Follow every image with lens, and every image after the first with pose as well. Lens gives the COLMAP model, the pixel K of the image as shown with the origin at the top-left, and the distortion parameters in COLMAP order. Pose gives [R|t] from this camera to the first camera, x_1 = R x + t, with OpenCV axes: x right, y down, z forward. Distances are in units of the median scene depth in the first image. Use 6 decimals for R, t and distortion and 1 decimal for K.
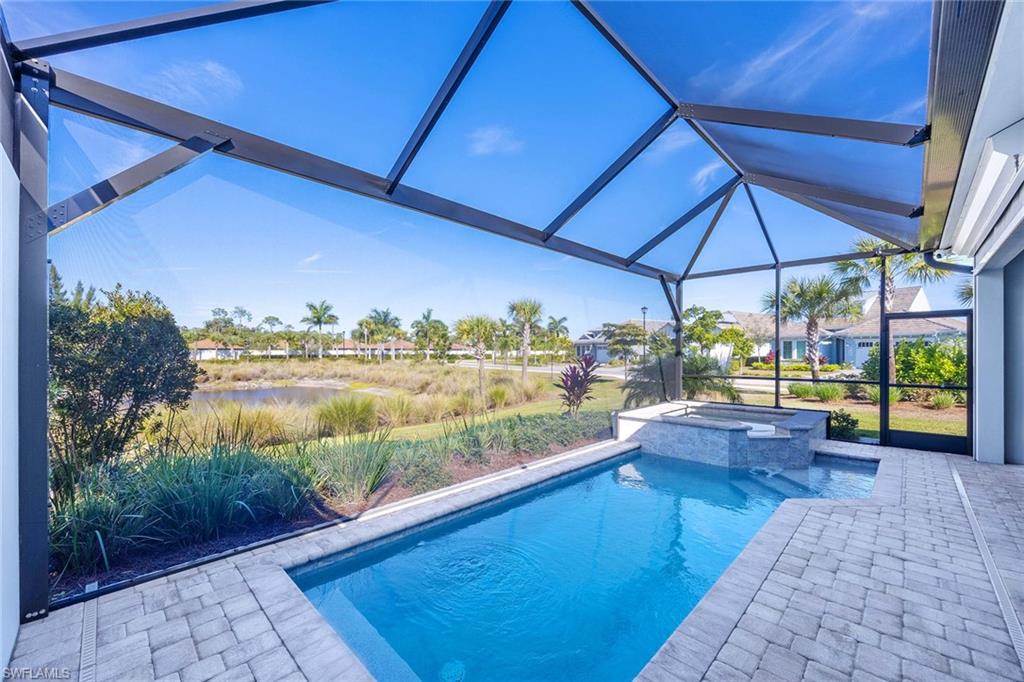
lens RADIAL K [[390.2, 0, 490.1], [0, 390.2, 353.0], [0, 0, 1]] dist [-0.002835, 0.000266]
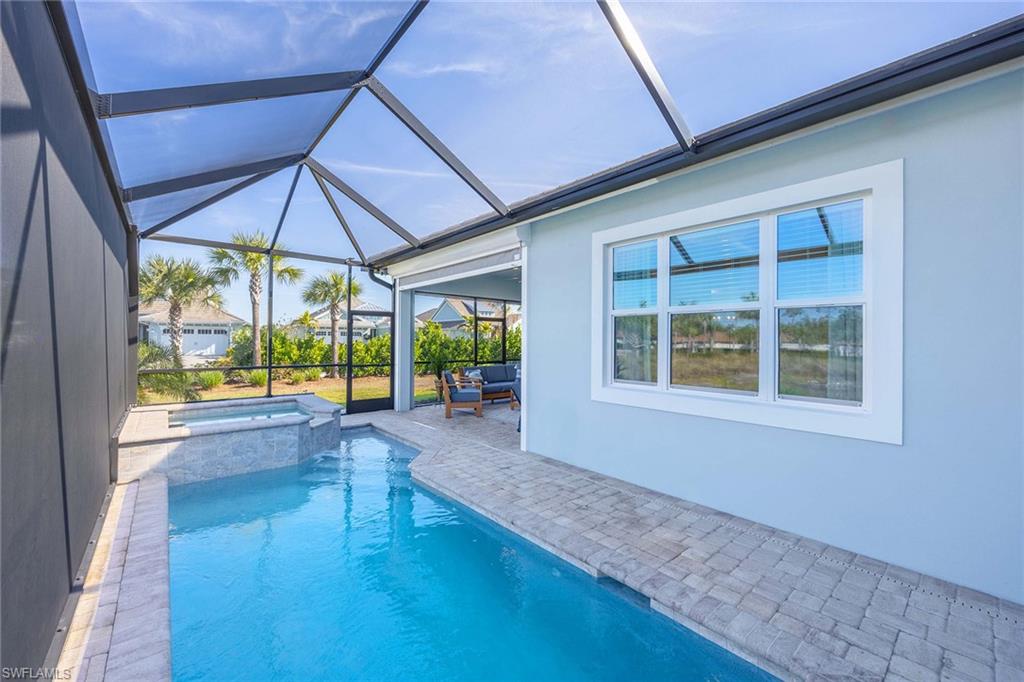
lens RADIAL K [[420.3, 0, 501.9], [0, 420.3, 339.1], [0, 0, 1]] dist [-0.003453, 0.000443]
pose [[0.072758, 0.005816, 0.997333, -0.298646], [-0.005693, 0.999969, -0.005416, -0.002172], [-0.997333, -0.005284, 0.072789, 0.373131]]
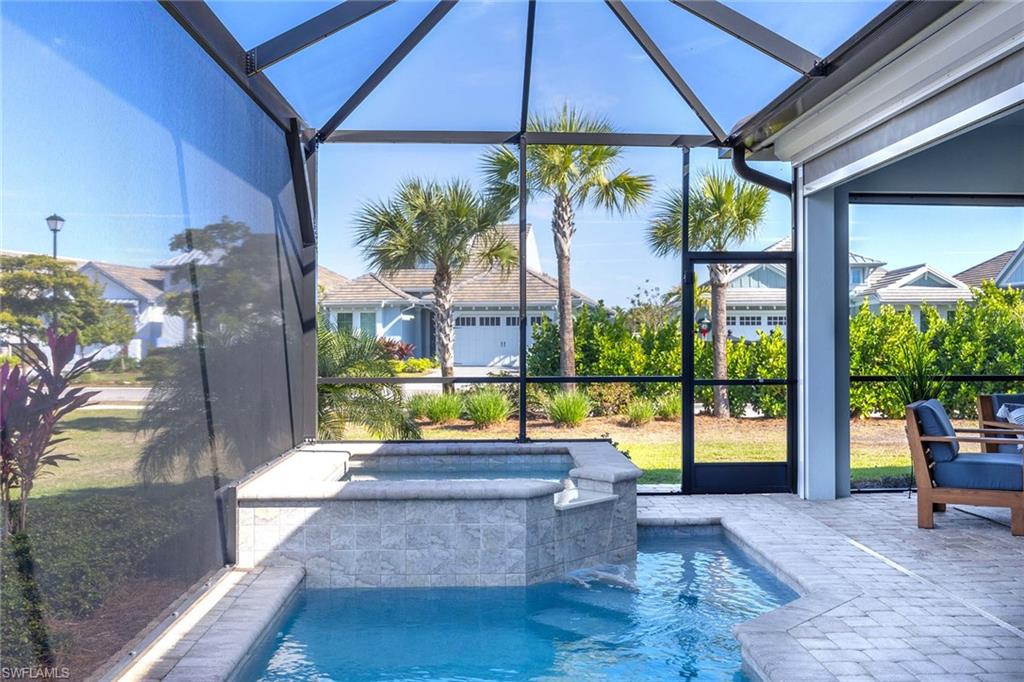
lens RADIAL K [[987.9, 0, 495.0], [0, 987.9, 333.2], [0, 0, 1]] dist [-0.017250, 0.000000]
pose [[0.670223, 0.005378, 0.742140, -0.180557], [-0.000955, 0.999979, -0.006384, 0.020229], [-0.742159, 0.003570, 0.670214, 0.252314]]
